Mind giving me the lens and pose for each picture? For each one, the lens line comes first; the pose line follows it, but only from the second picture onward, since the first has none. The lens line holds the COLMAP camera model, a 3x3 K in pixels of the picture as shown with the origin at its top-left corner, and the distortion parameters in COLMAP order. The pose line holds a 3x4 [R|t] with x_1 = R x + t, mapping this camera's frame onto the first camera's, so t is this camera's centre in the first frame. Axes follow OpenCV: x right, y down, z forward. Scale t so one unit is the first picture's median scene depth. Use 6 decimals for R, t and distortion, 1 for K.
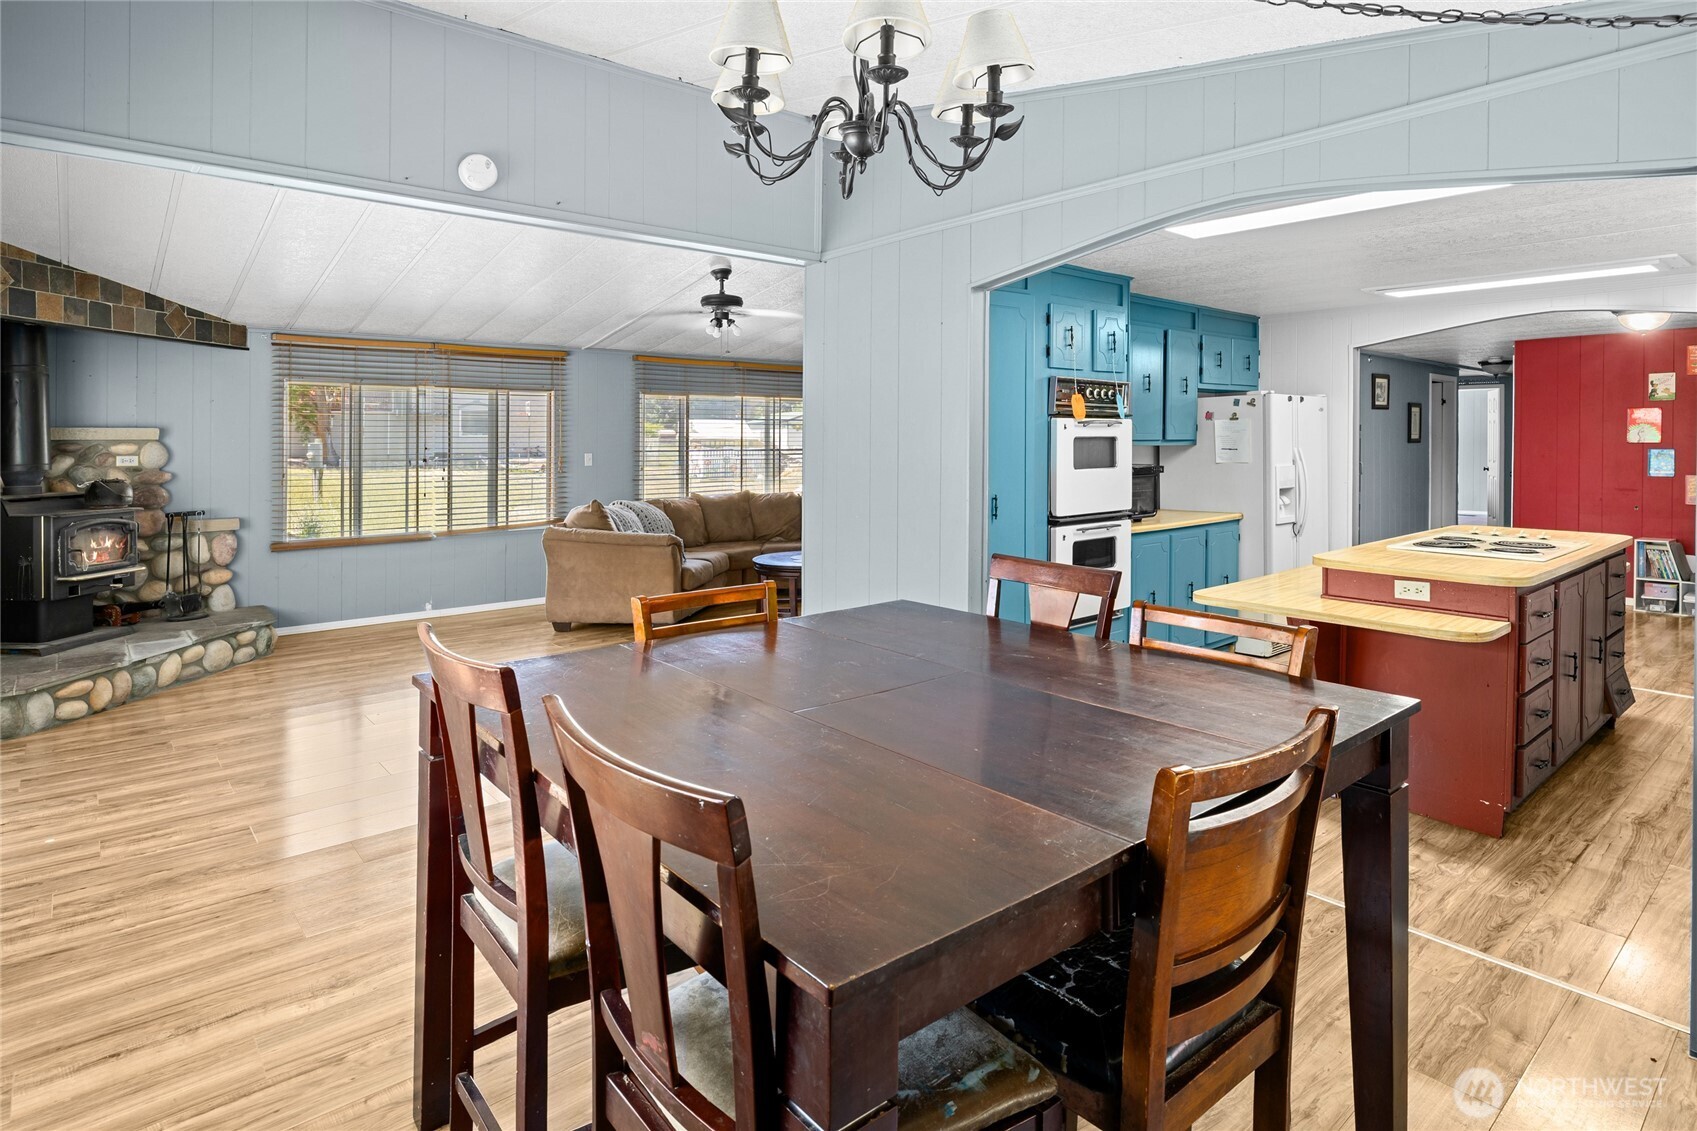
lens RADIAL K [[881.6, 0, 849.2], [0, 881.6, 524.4], [0, 0, 1]] dist [-0.000252, -0.001315]
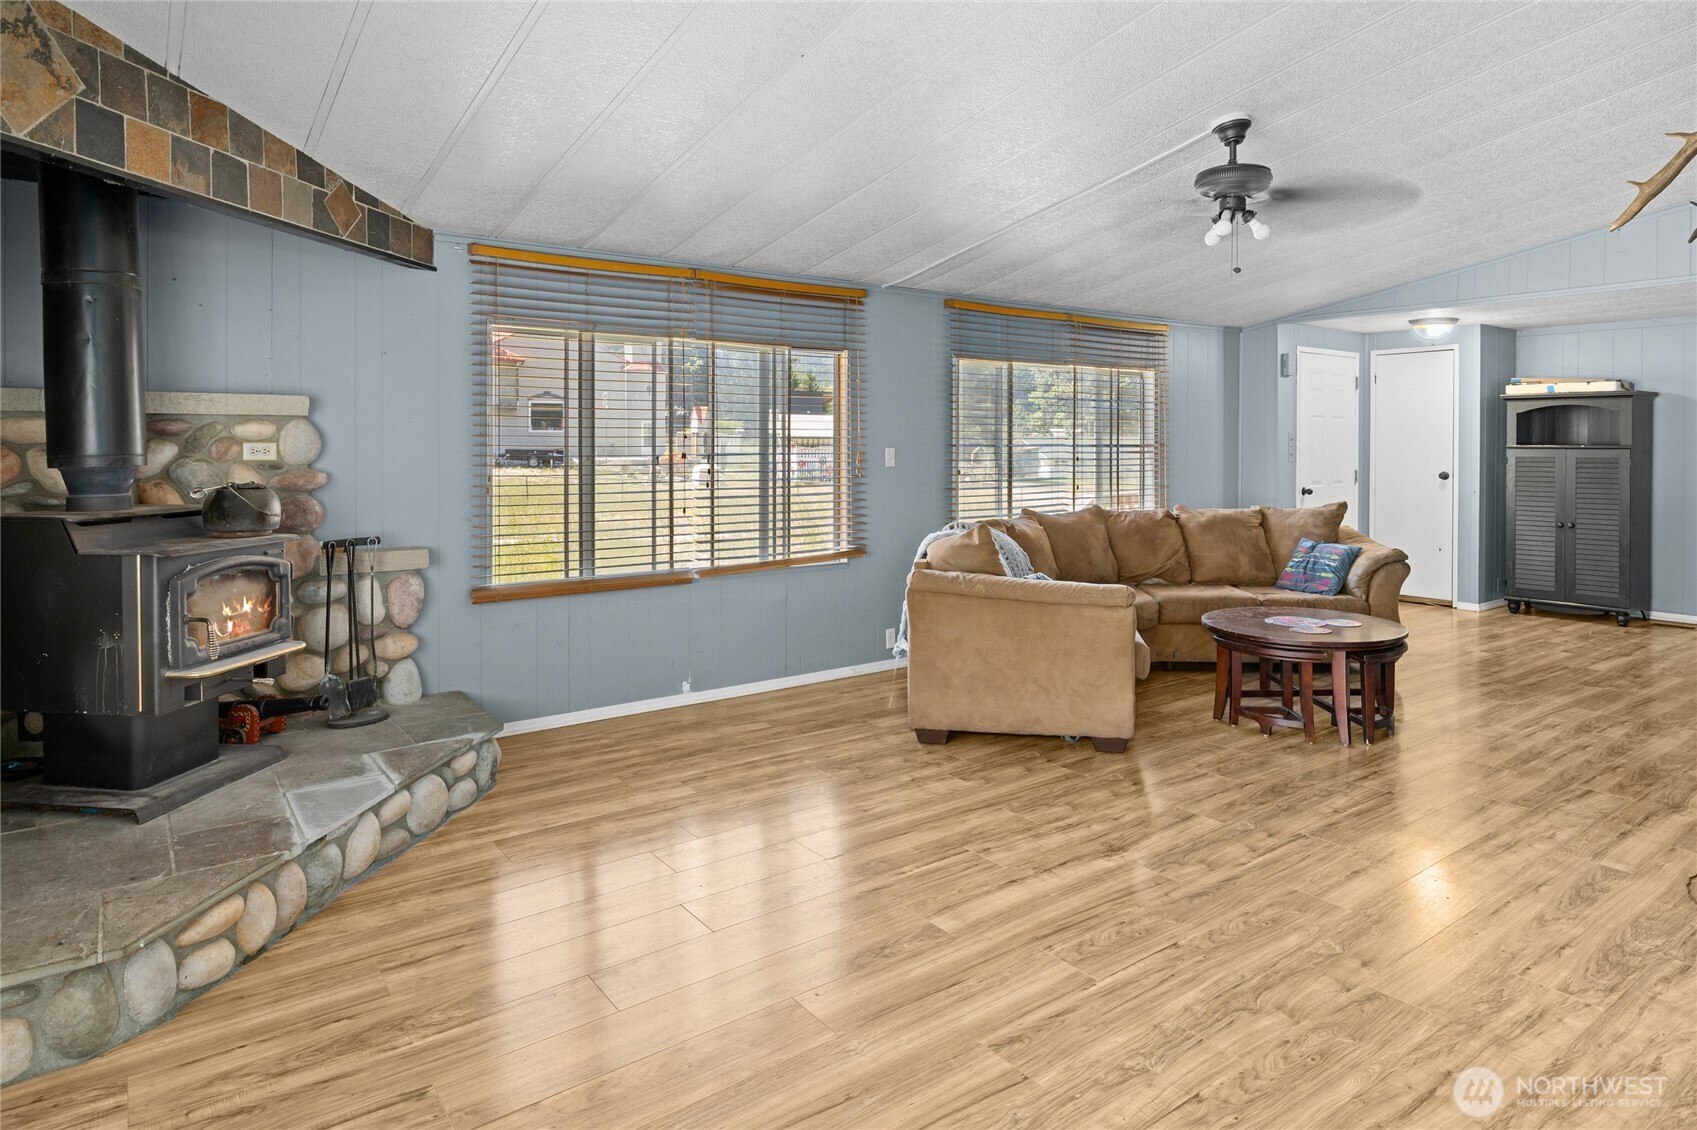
lens RADIAL K [[985.2, 0, 852.4], [0, 985.2, 564.9], [0, 0, 1]] dist [-0.005351, -0.000053]
pose [[0.996253, 0.017761, -0.084644, -0.364470], [-0.015165, 0.999398, 0.031212, -0.022603], [0.085148, -0.029812, 0.995922, 0.373504]]
